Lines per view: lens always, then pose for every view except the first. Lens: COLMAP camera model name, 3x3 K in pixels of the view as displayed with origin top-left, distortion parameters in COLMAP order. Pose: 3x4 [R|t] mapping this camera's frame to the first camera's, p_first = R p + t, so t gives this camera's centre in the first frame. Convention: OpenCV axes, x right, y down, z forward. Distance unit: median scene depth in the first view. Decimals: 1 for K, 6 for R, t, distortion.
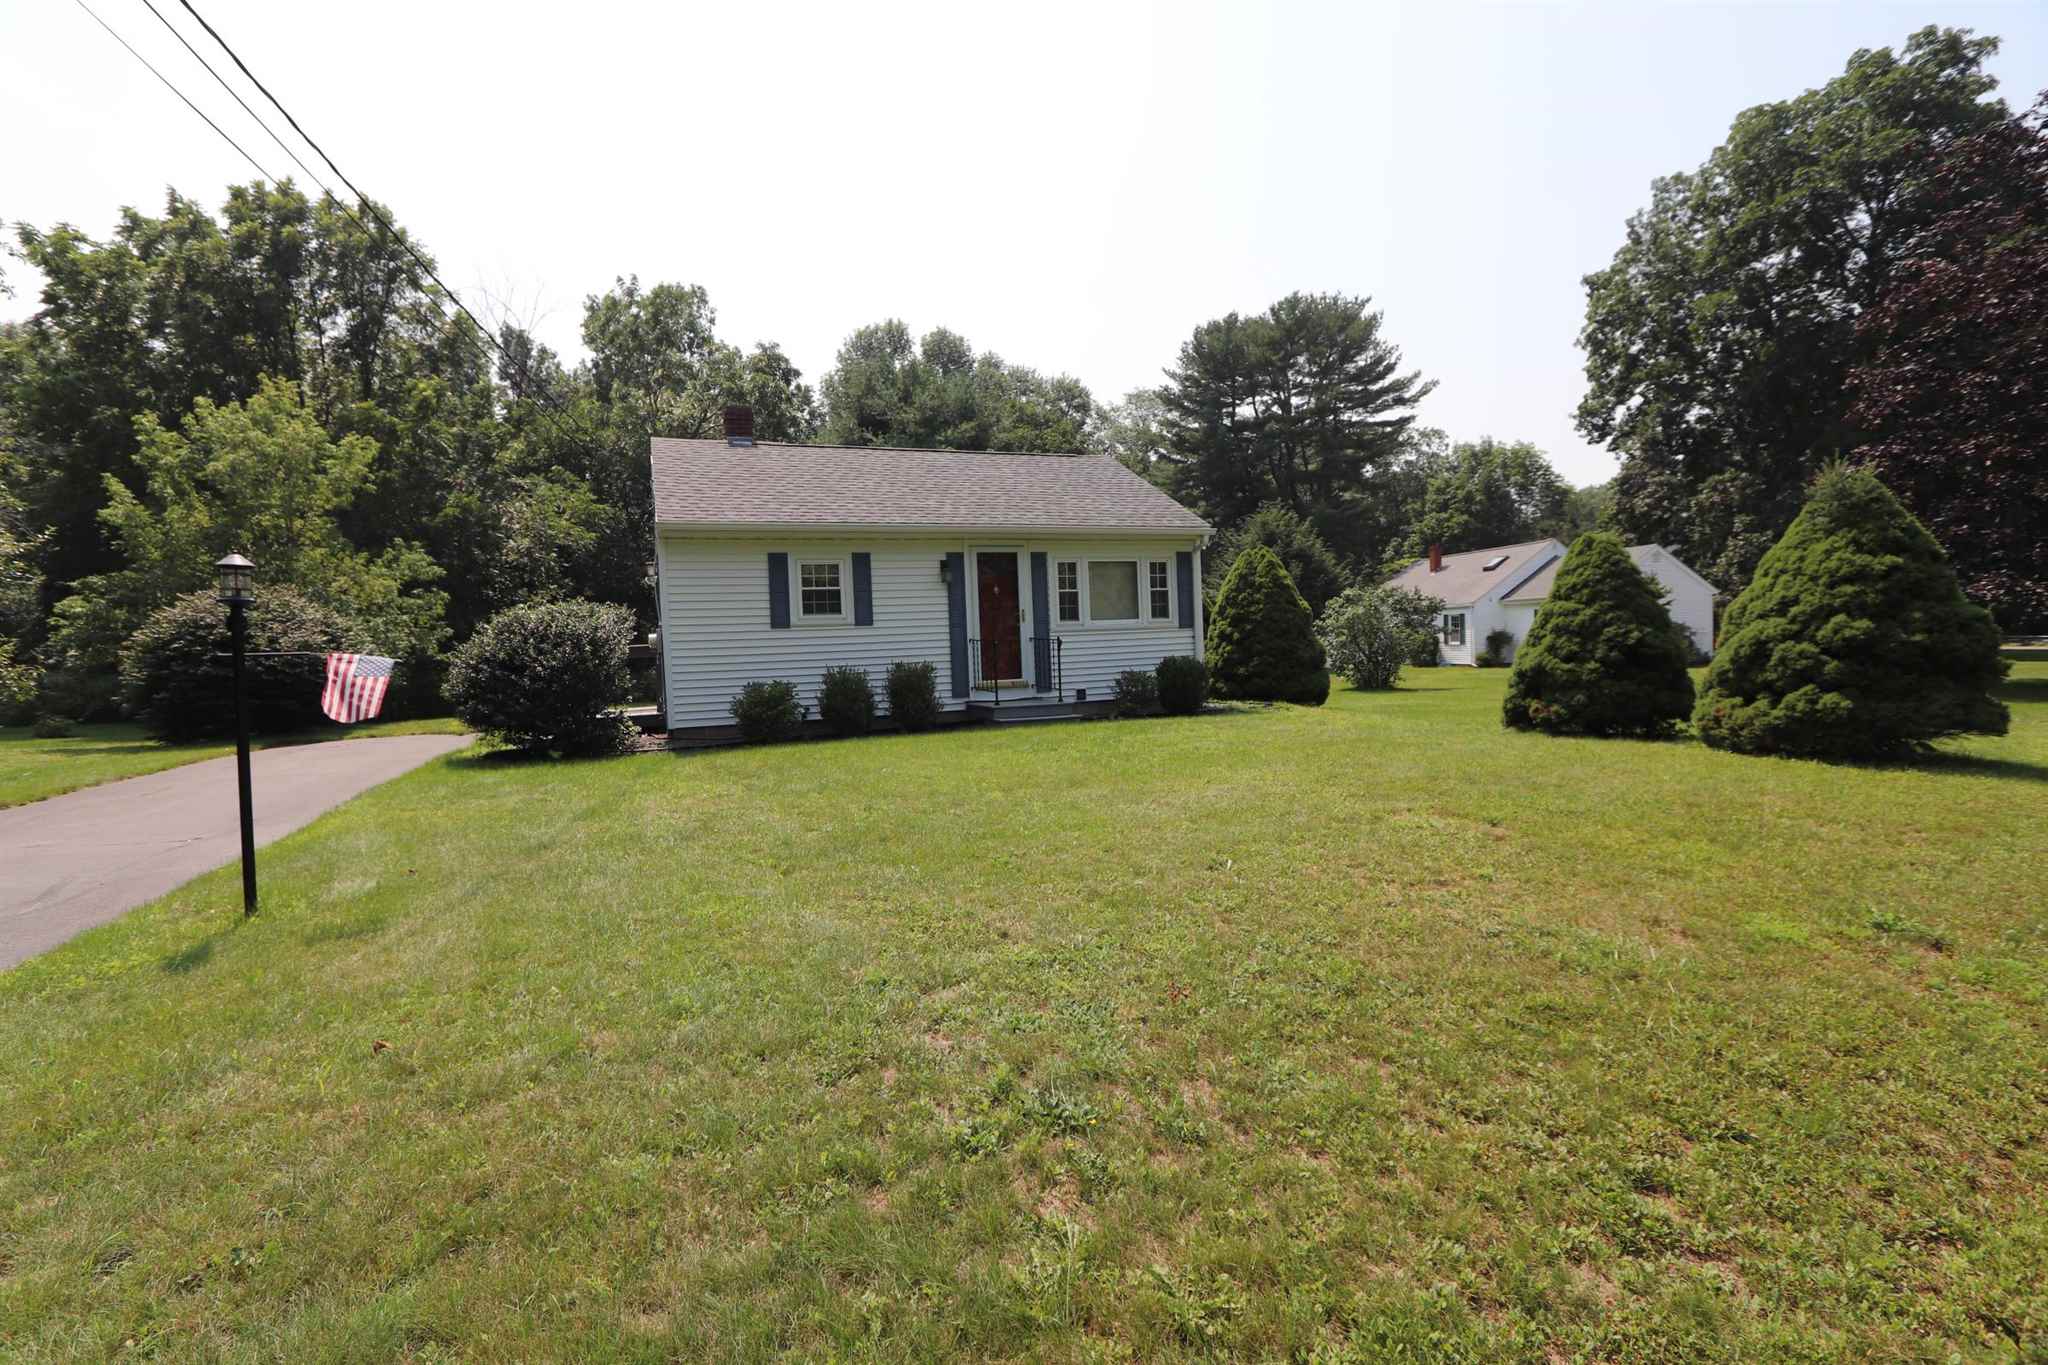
lens RADIAL K [[930.9, 0, 1014.1], [0, 930.9, 674.7], [0, 0, 1]] dist [-0.018803, 0.002483]
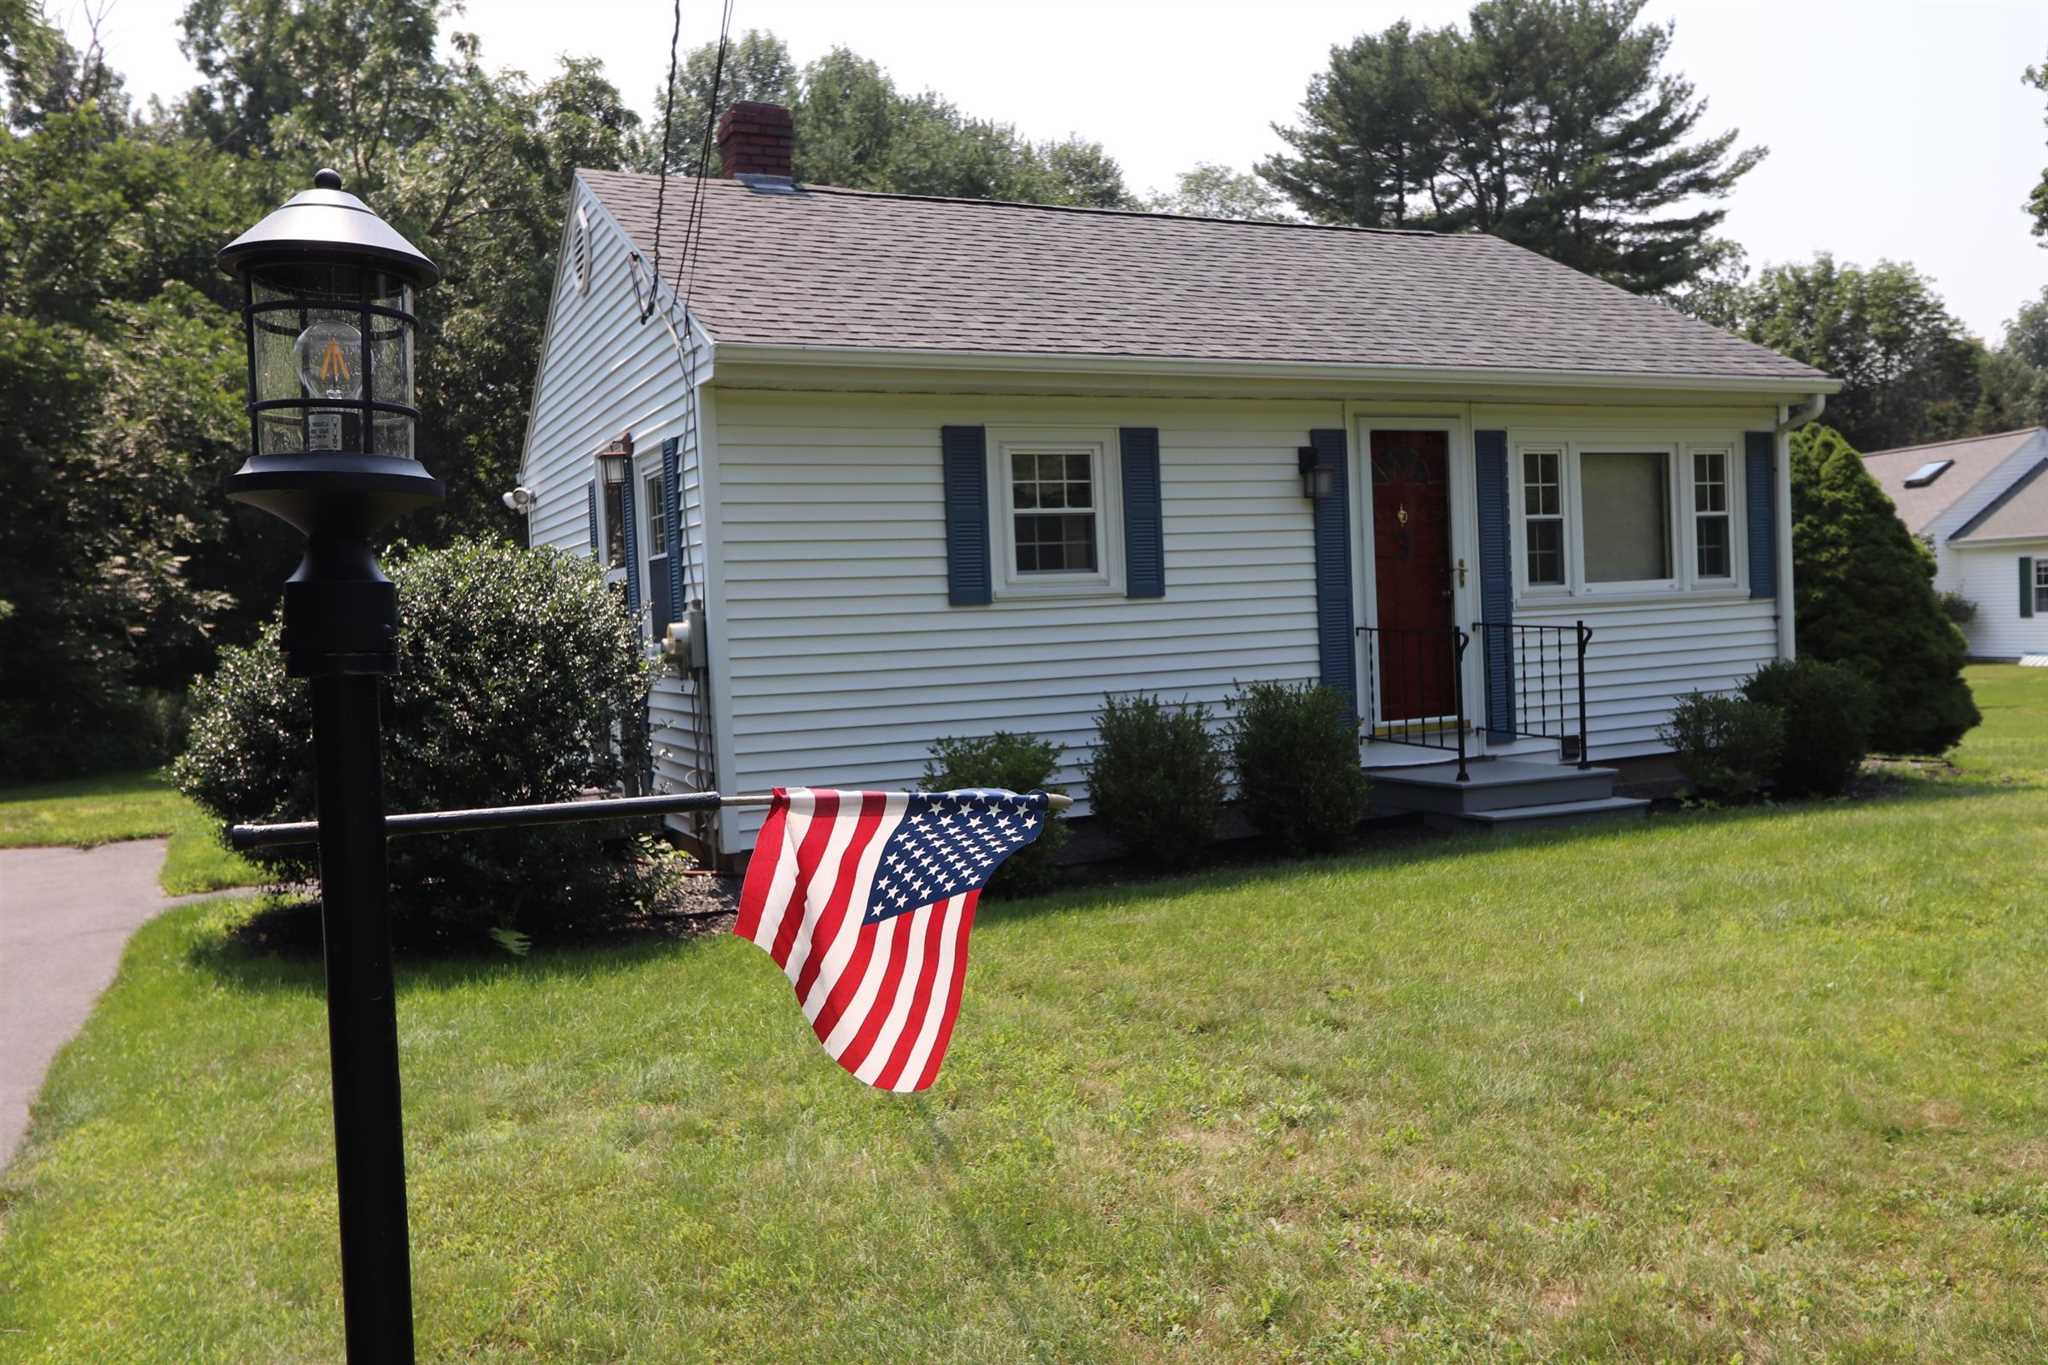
lens RADIAL K [[1624.2, 0, 1011.0], [0, 1624.2, 648.4], [0, 0, 1]] dist [0.011648, 0.004309]
pose [[0.998255, -0.006180, 0.058725, -0.159158], [0.007154, 0.999840, -0.016400, -0.010434], [-0.058614, 0.016791, 0.998139, 0.151652]]
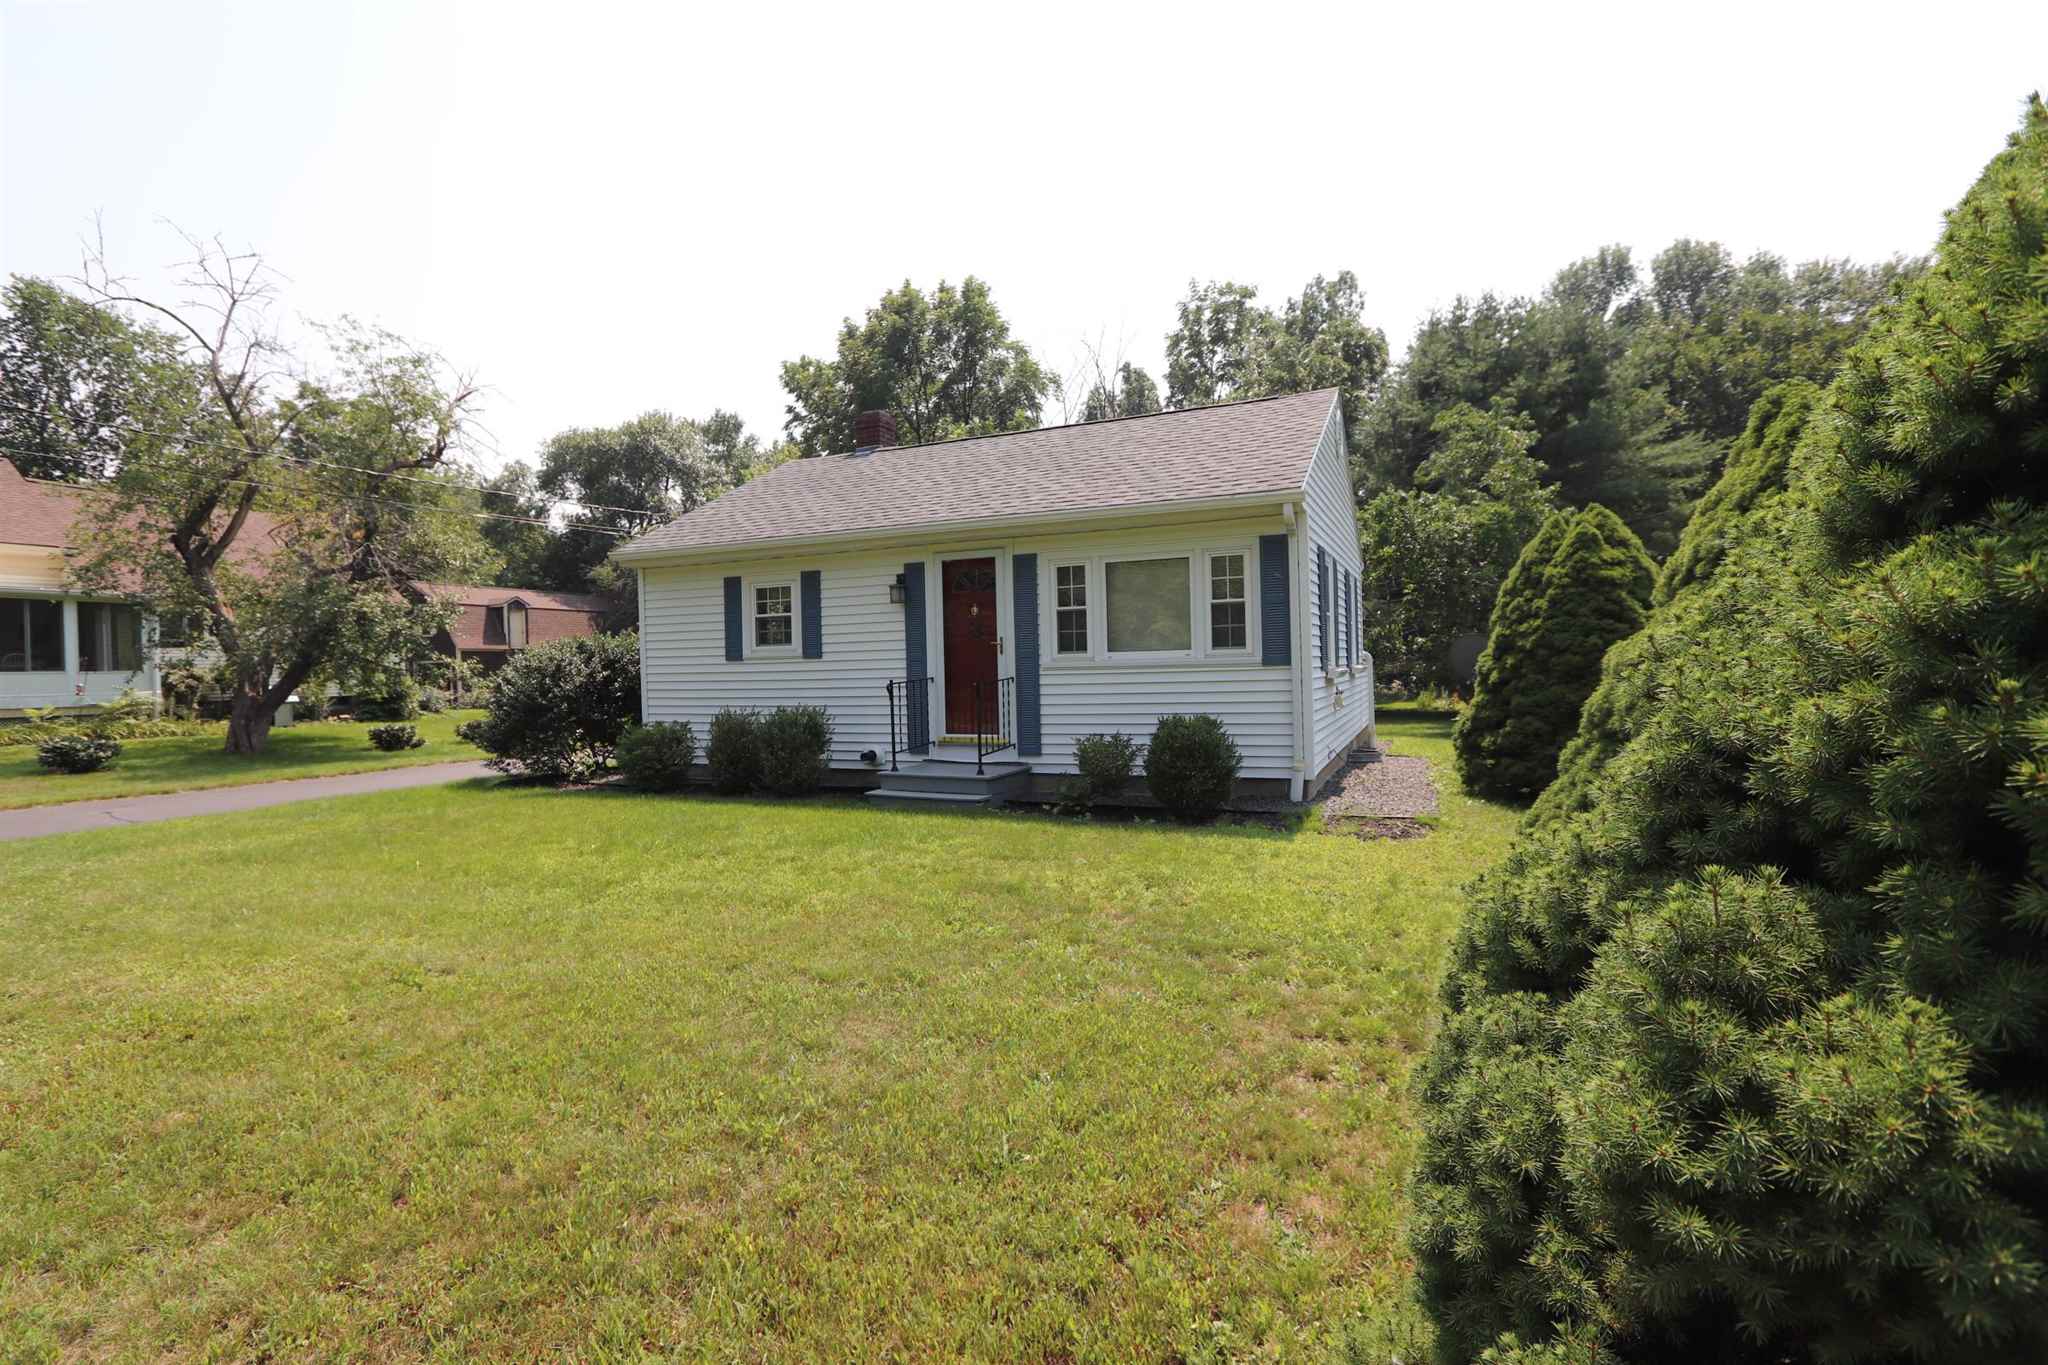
lens RADIAL K [[930.9, 0, 1018.0], [0, 930.9, 671.0], [0, 0, 1]] dist [-0.018803, 0.002483]
pose [[0.698918, 0.026413, -0.714714, 0.333499], [-0.029877, 0.999524, 0.007722, -0.031871], [0.714577, 0.015956, 0.699374, 0.327539]]
